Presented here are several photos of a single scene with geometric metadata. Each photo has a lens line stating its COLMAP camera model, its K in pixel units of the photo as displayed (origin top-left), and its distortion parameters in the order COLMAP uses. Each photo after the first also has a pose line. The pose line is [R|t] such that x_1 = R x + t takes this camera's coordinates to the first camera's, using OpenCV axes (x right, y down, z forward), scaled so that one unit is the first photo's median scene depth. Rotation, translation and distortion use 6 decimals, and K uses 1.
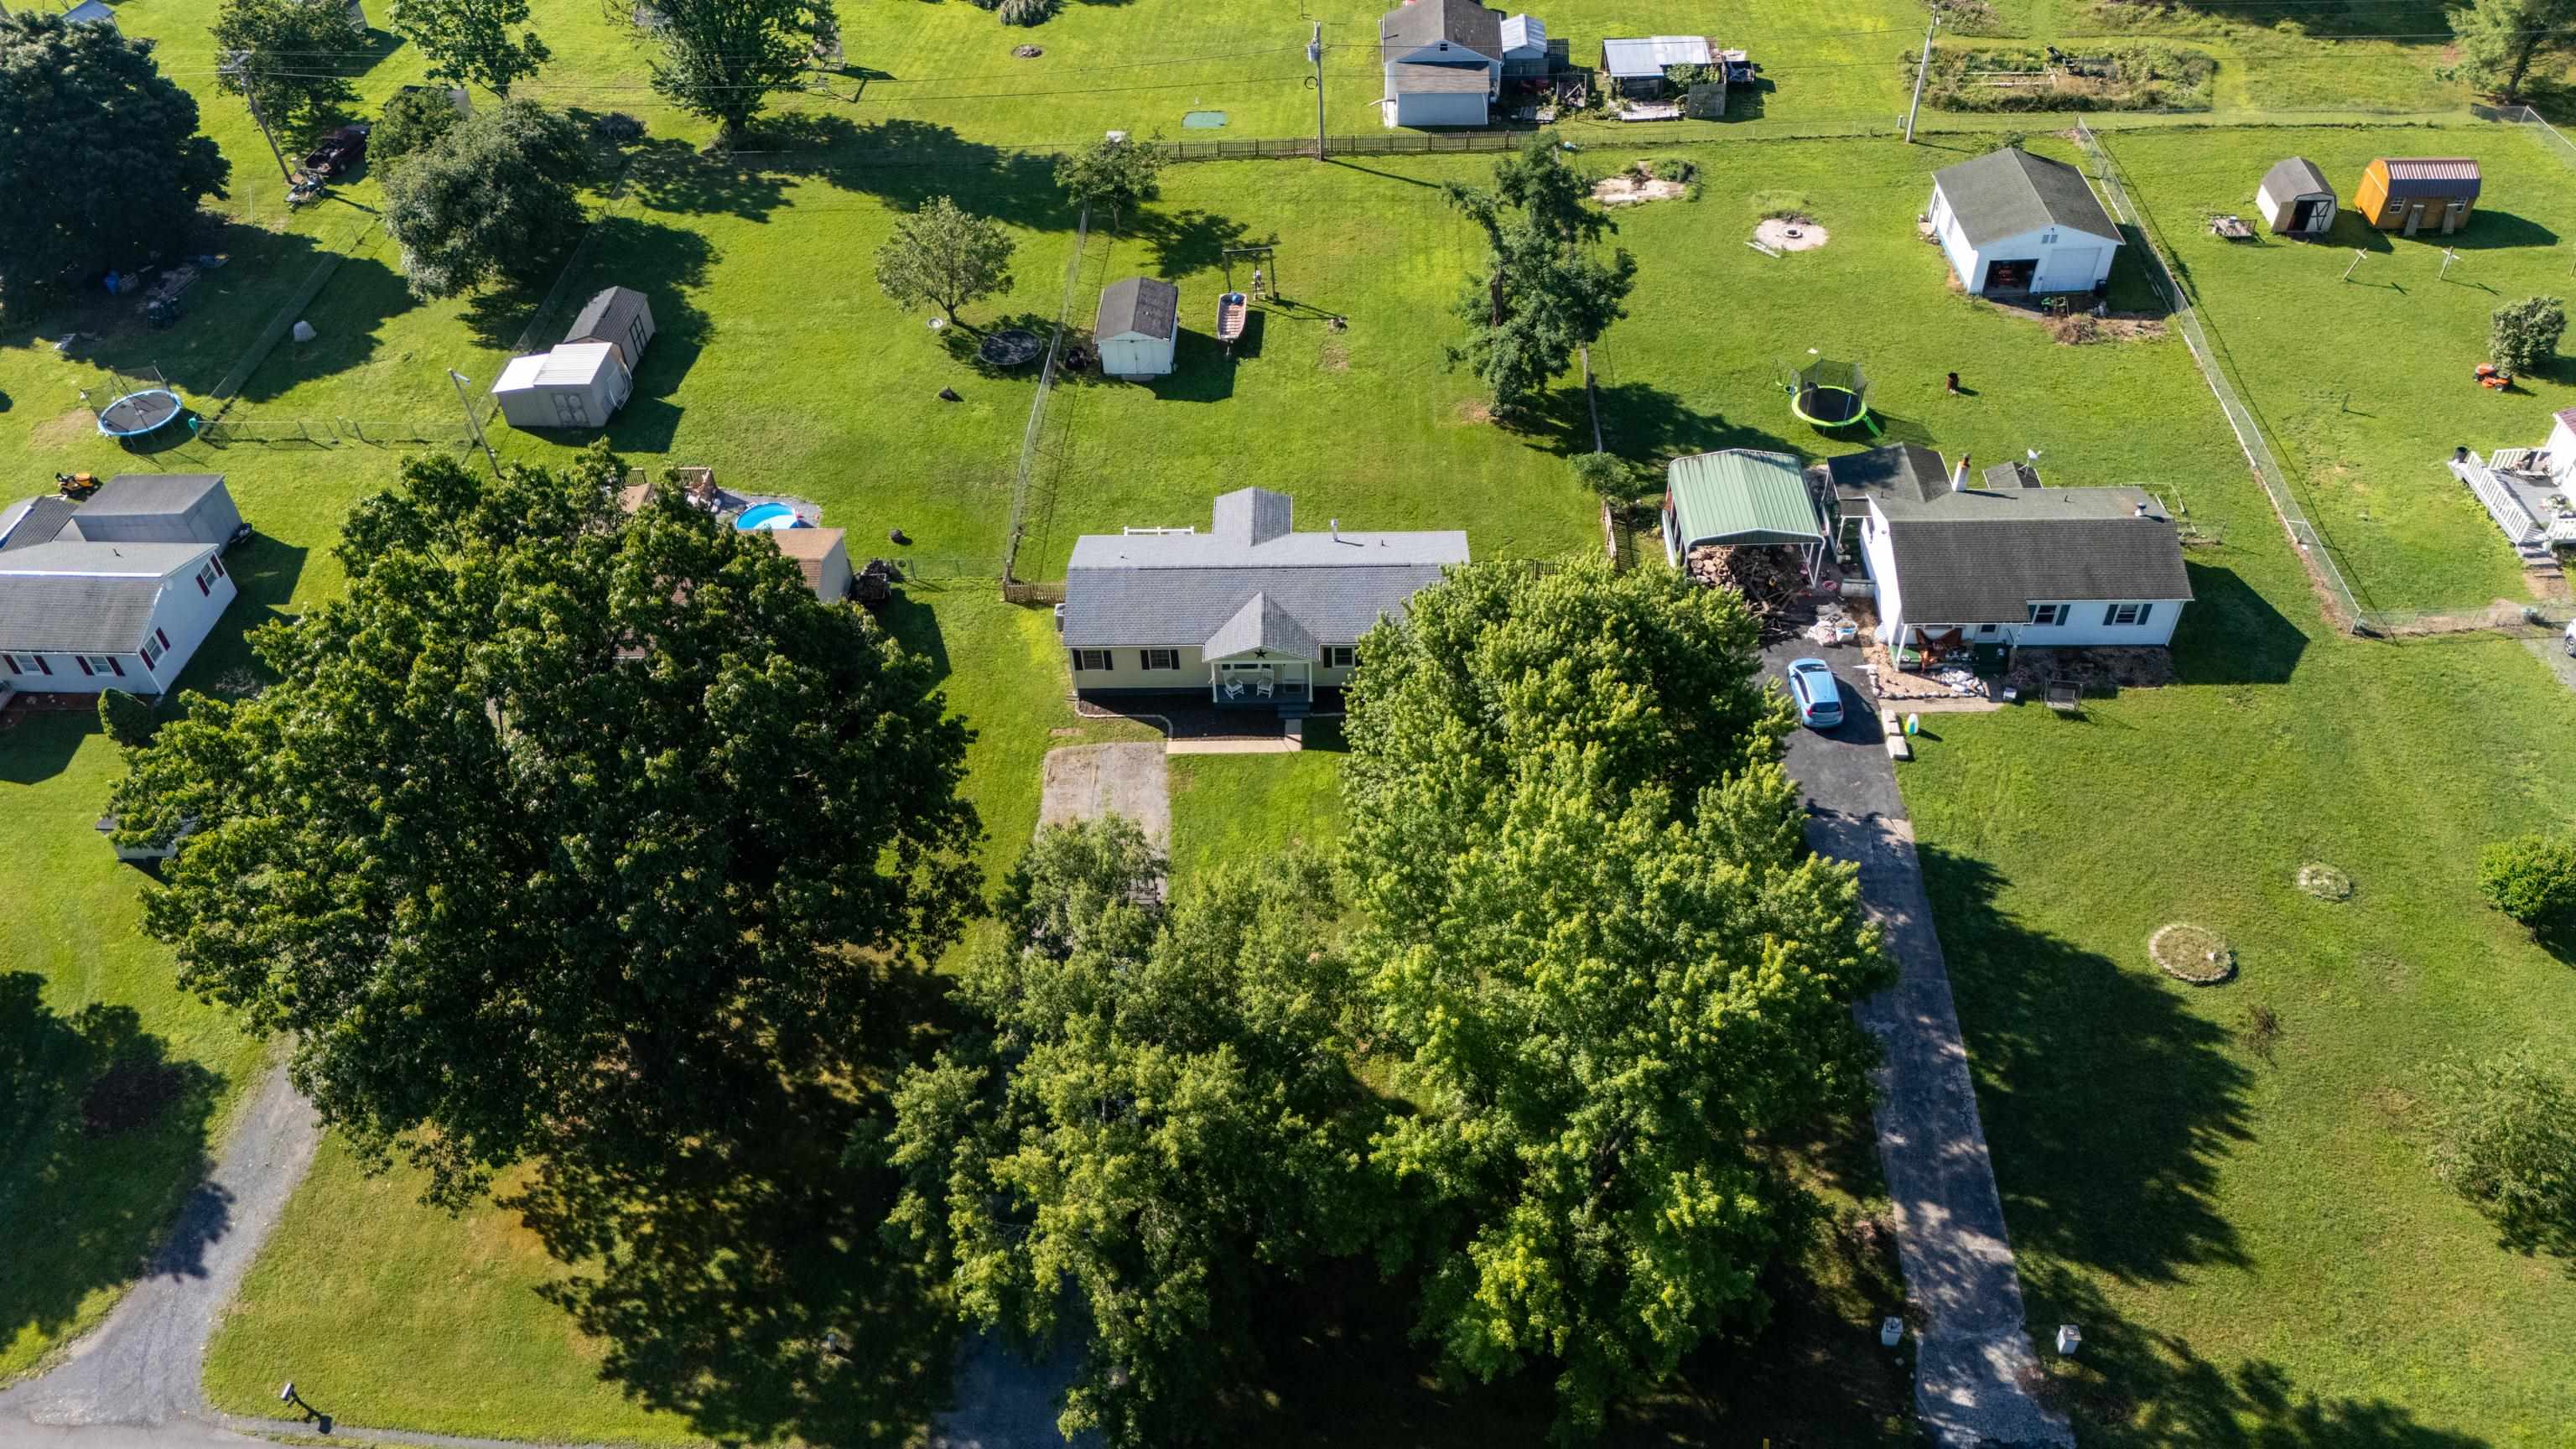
lens RADIAL K [[1897.2, 0, 1288.0], [0, 1897.2, 724.5], [0, 0, 1]] dist [0.057541, -0.050705]
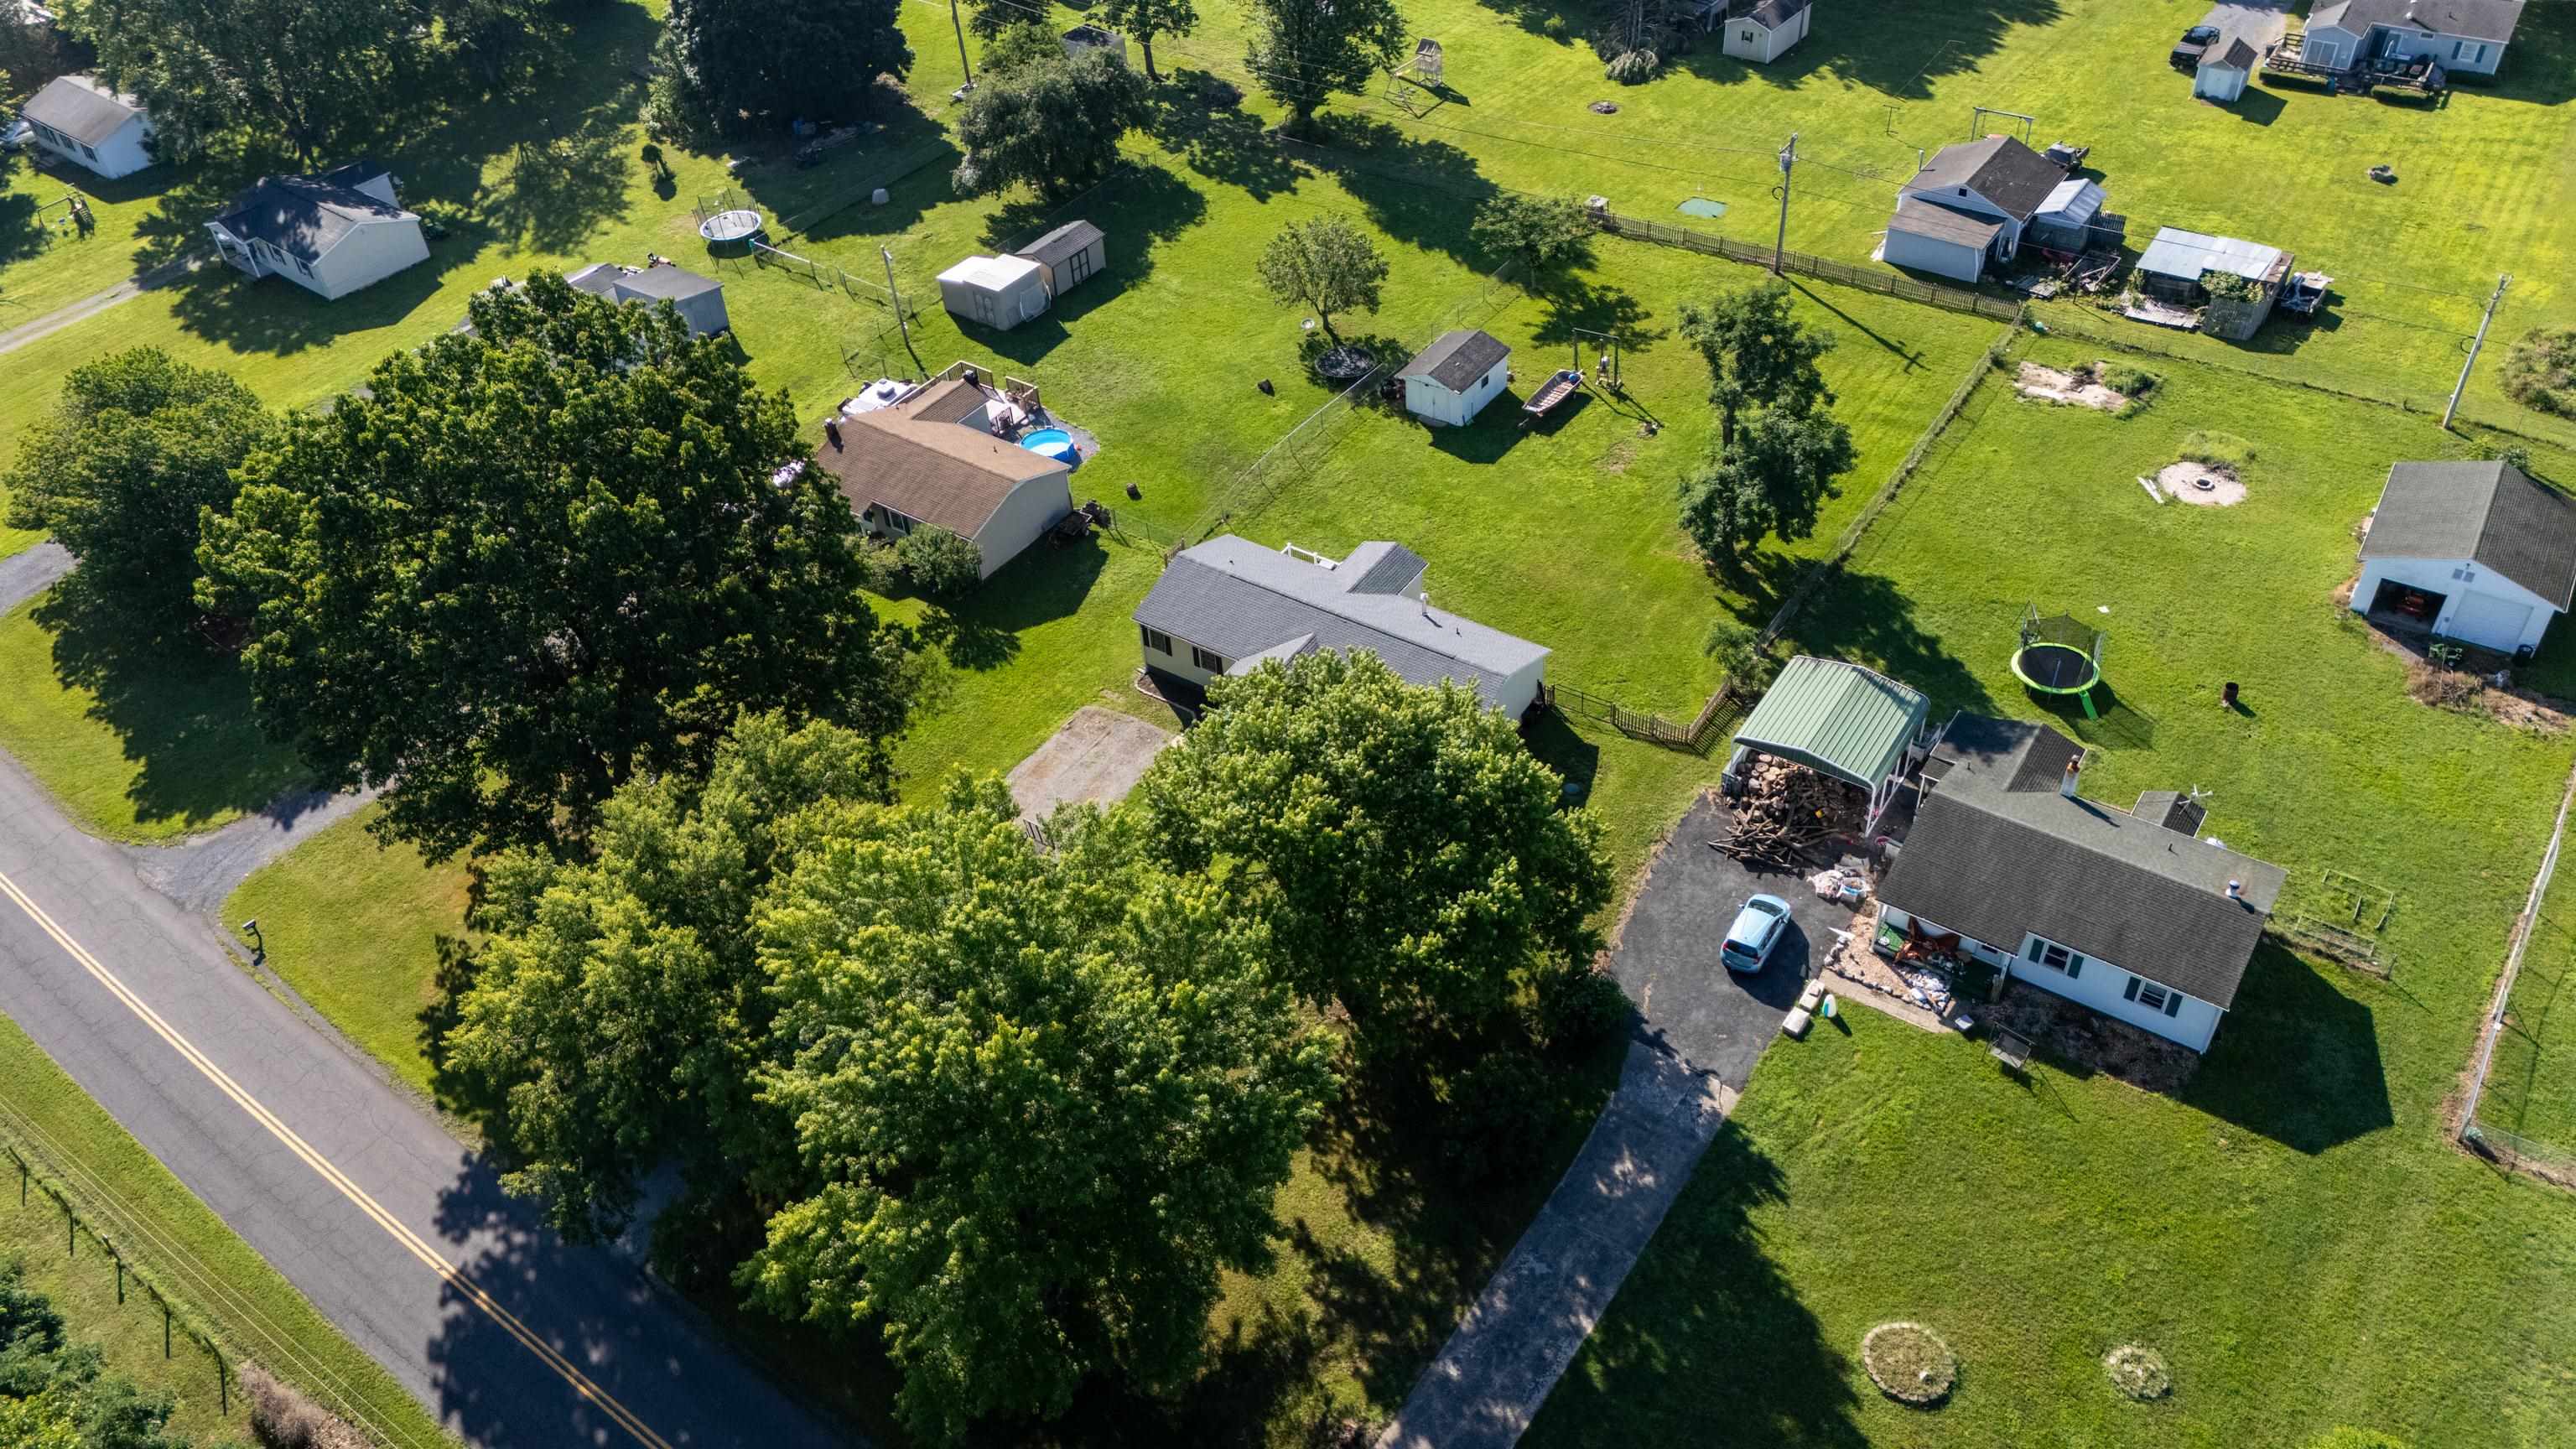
lens RADIAL K [[1897.2, 0, 1288.0], [0, 1897.2, 724.5], [0, 0, 1]] dist [0.057541, -0.050705]
pose [[0.835587, 0.348970, -0.424281, 0.349947], [-0.356193, 0.932136, 0.065185, -0.070674], [0.418235, 0.096659, 0.903181, 0.062648]]
